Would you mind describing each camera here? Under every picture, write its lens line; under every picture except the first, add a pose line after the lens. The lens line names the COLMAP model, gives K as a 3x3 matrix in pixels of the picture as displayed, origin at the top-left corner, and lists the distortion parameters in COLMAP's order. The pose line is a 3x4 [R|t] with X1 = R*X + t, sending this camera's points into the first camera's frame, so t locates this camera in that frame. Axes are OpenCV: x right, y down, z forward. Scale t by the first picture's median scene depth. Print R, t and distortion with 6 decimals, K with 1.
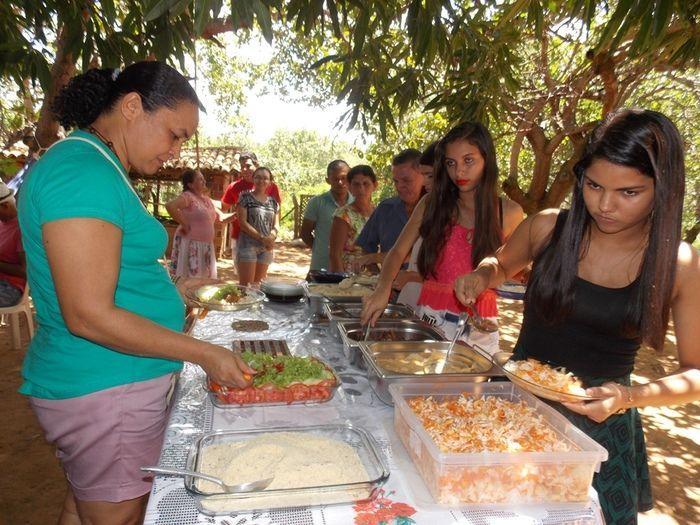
lens RADIAL K [[497.9, 0, 354.0], [0, 497.9, 248.0], [0, 0, 1]] dist [0.000666, -0.000811]
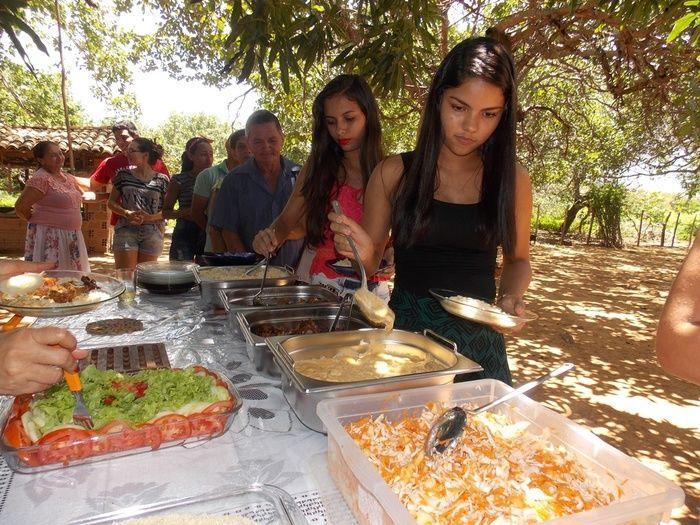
lens RADIAL K [[497.9, 0, 354.0], [0, 497.9, 248.0], [0, 0, 1]] dist [0.000666, -0.000811]
pose [[0.982282, -0.046366, 0.181581, 0.006372], [0.042408, 0.998772, 0.025625, 0.036196], [-0.182546, -0.017471, 0.983042, 0.215110]]
